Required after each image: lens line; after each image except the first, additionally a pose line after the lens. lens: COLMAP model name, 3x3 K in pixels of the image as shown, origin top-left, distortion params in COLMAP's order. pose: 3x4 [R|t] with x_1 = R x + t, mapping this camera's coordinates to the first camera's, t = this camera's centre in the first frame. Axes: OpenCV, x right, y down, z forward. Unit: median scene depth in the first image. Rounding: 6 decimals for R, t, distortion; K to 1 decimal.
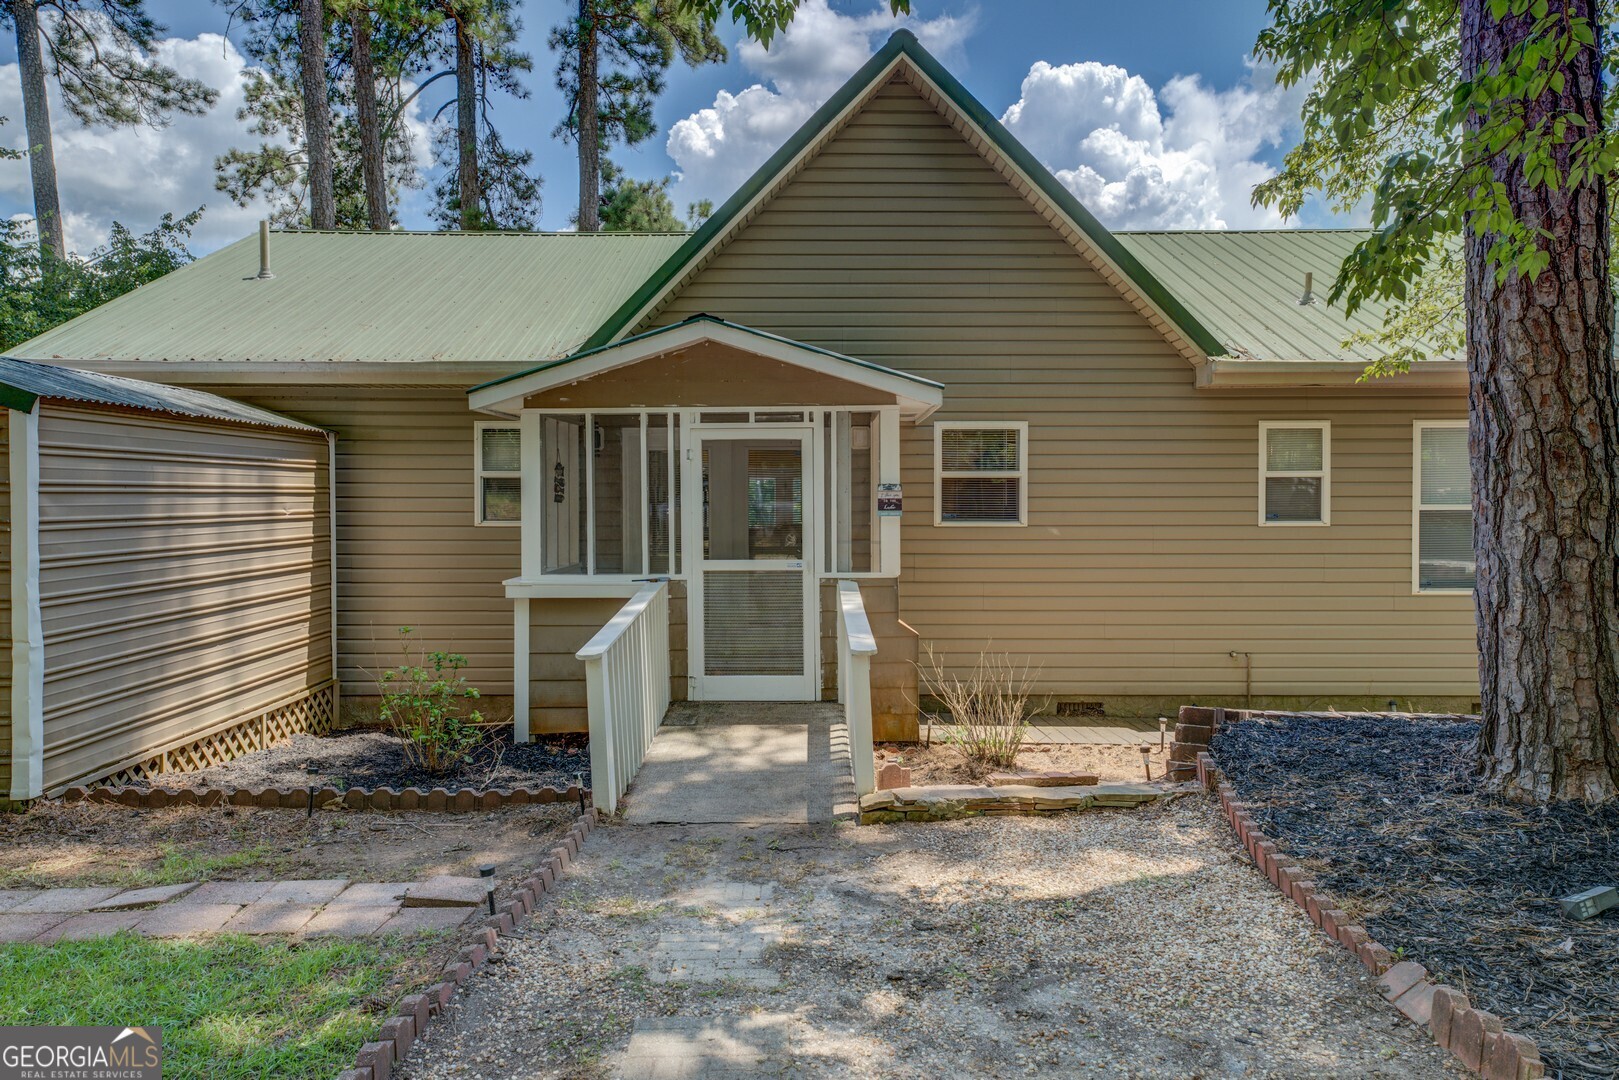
lens RADIAL K [[1062.9, 0, 809.5], [0, 1062.9, 540.0], [0, 0, 1]] dist [0.026276, 0.000270]
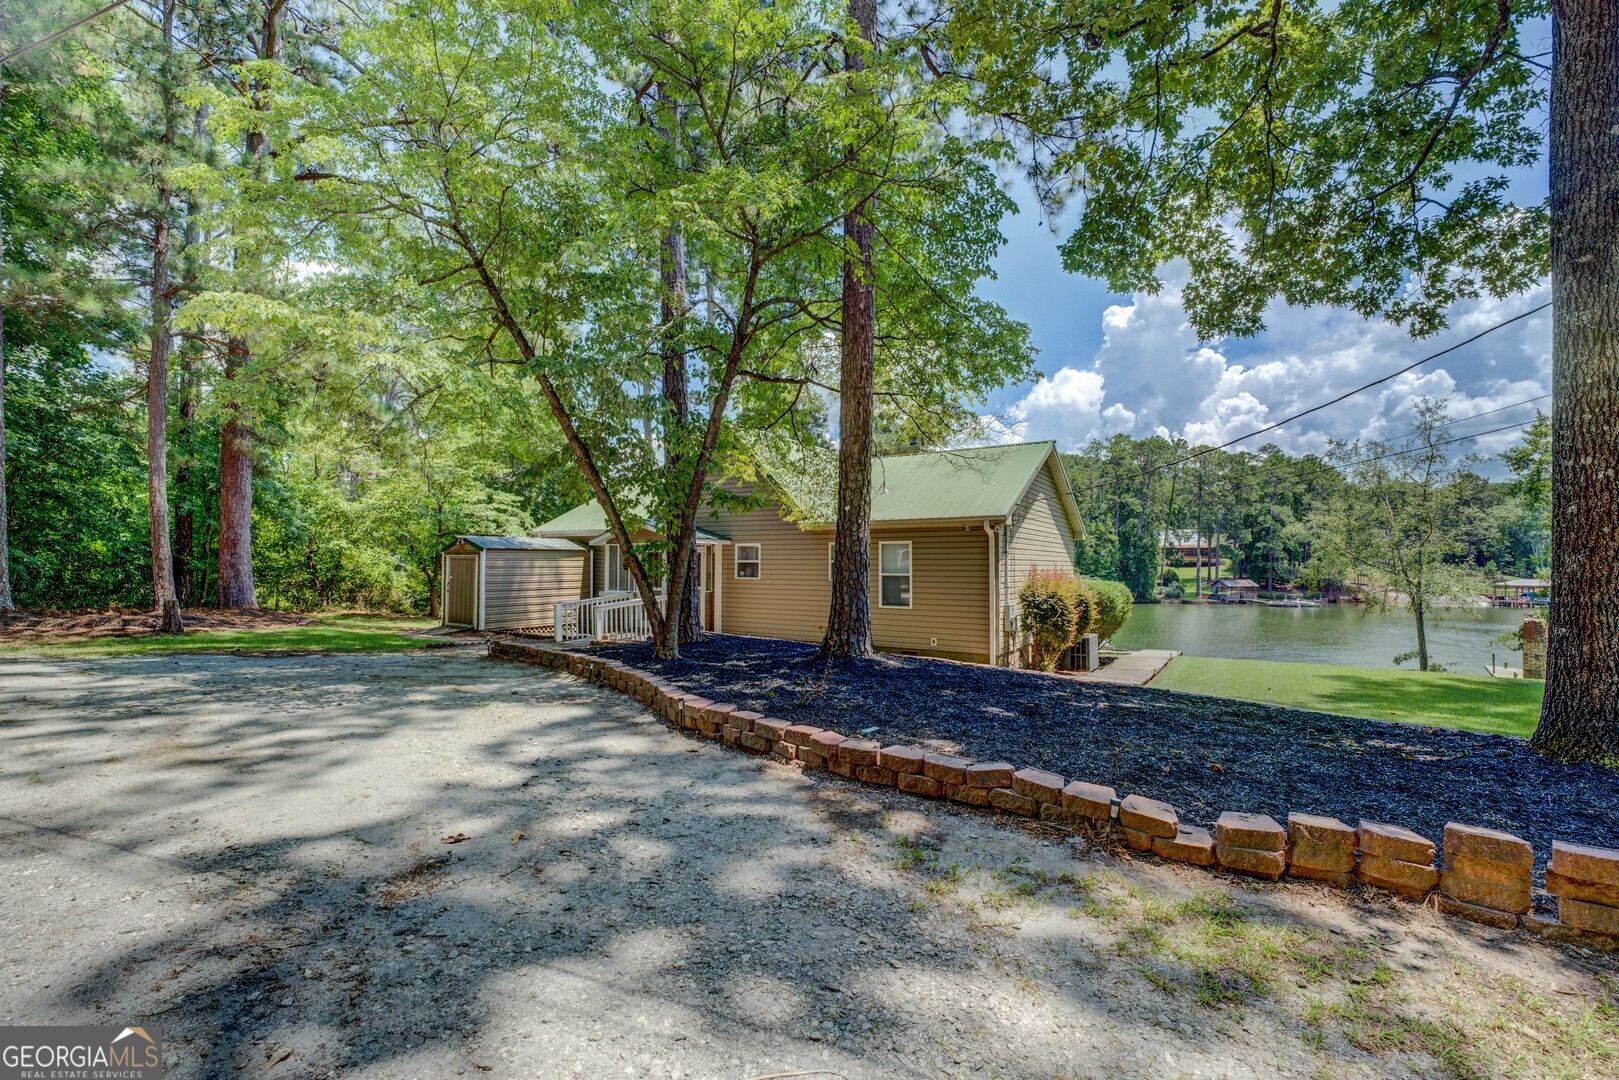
lens RADIAL K [[682.5, 0, 803.6], [0, 682.5, 569.0], [0, 0, 1]] dist [-0.003339, -0.000087]
pose [[0.842341, 0.008284, -0.538881, 1.534763], [-0.023888, 0.999473, -0.021974, -0.003710], [0.538415, 0.031382, 0.842095, -0.580083]]
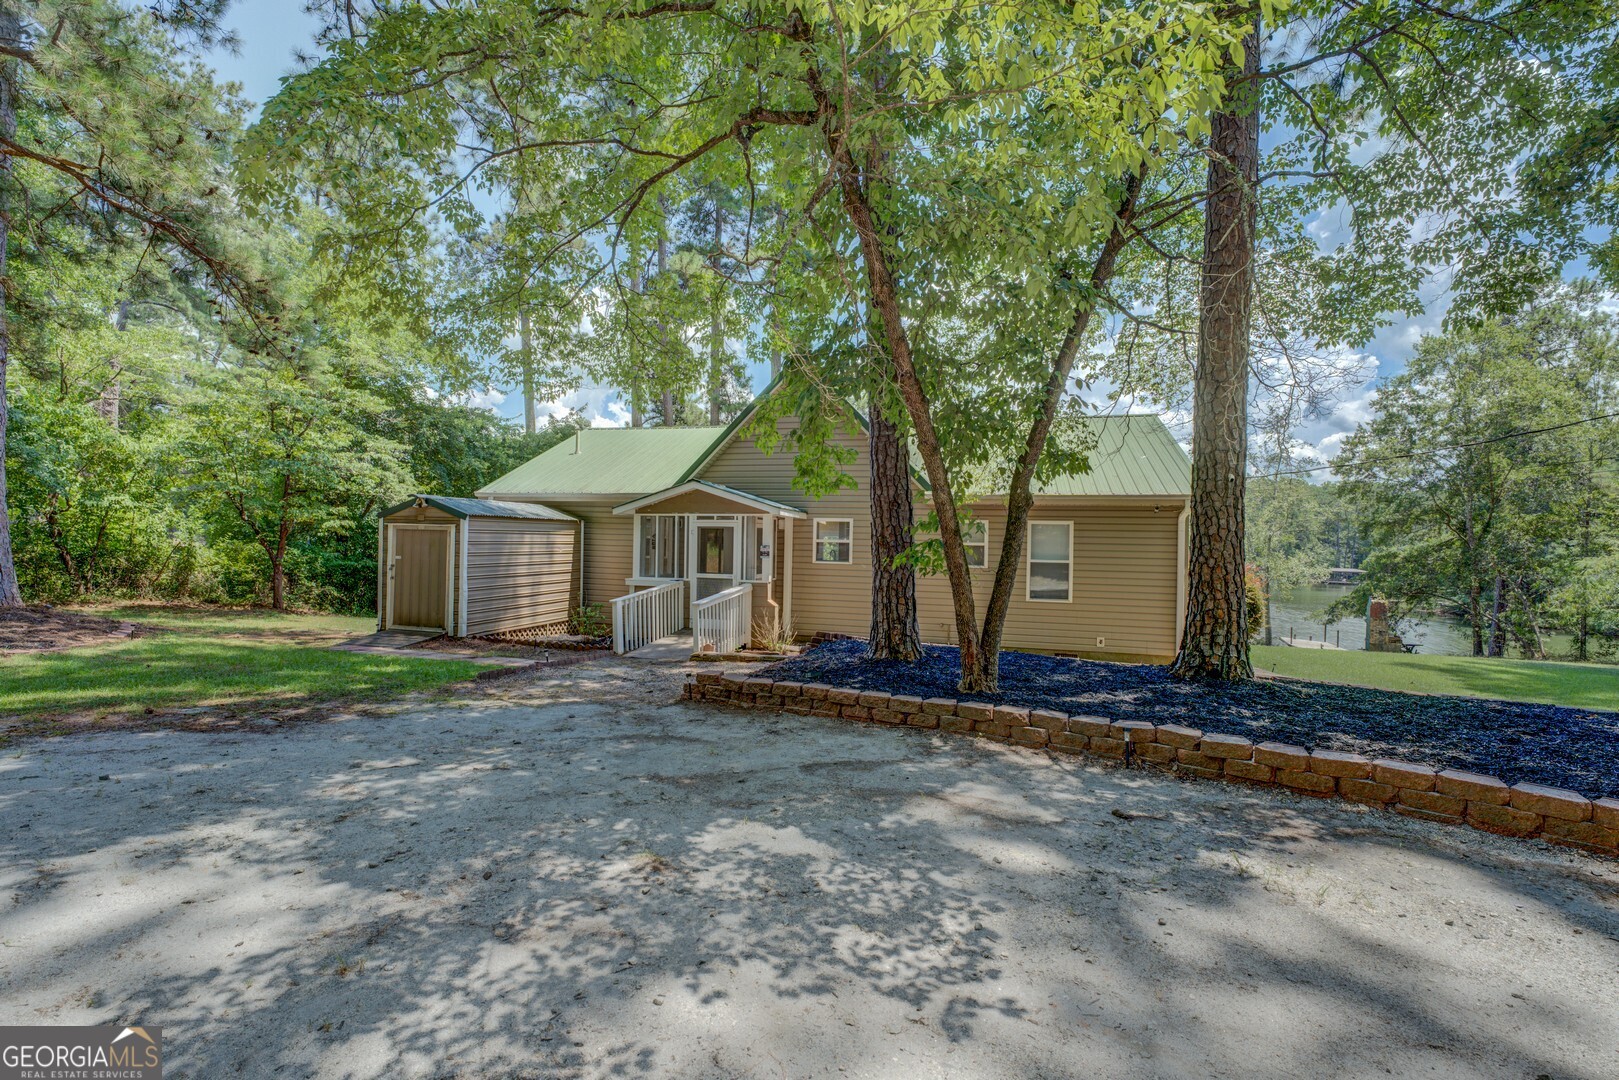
lens RADIAL K [[682.5, 0, 803.6], [0, 682.5, 569.0], [0, 0, 1]] dist [-0.003339, -0.000087]
pose [[0.964568, 0.031296, -0.261973, 0.578258], [-0.031520, 0.999498, 0.003350, -0.004941], [0.261946, 0.005026, 0.965069, -0.518349]]
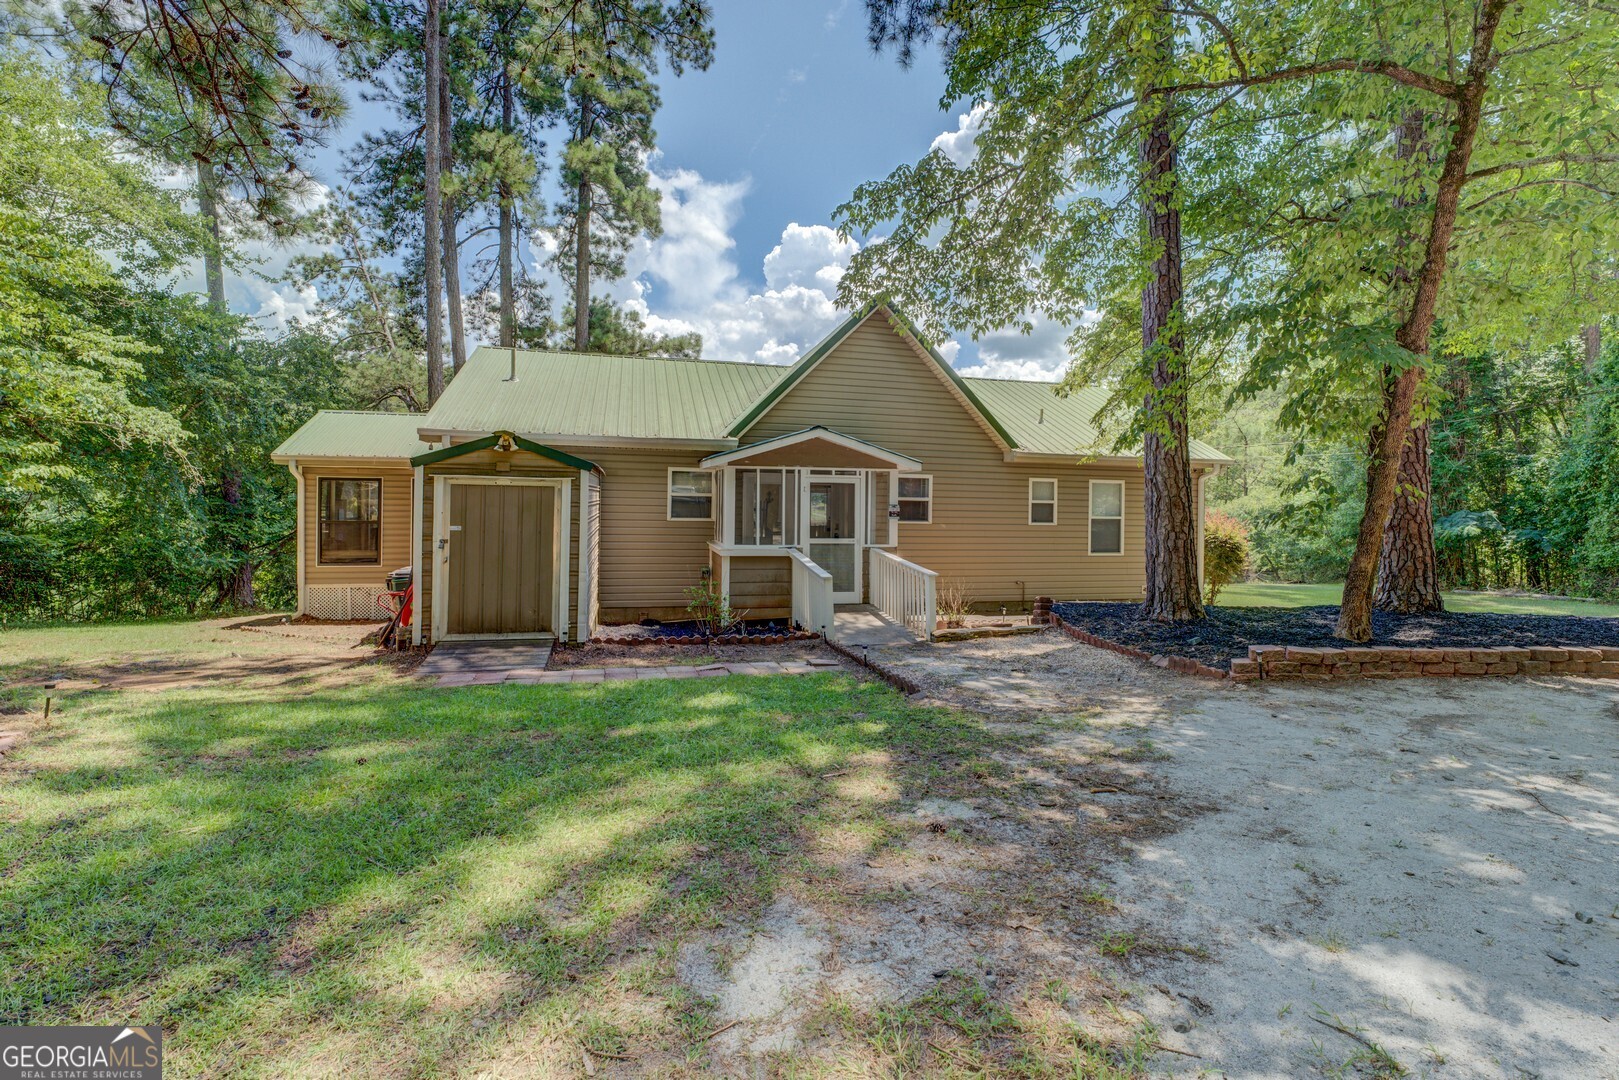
lens RADIAL K [[713.0, 0, 805.1], [0, 713.0, 526.2], [0, 0, 1]] dist [-0.022330, -0.000246]
pose [[0.973008, 0.010258, 0.230544, -0.440483], [-0.010044, 0.999947, -0.002104, -0.002826], [-0.230554, -0.000269, 0.973060, -0.393819]]
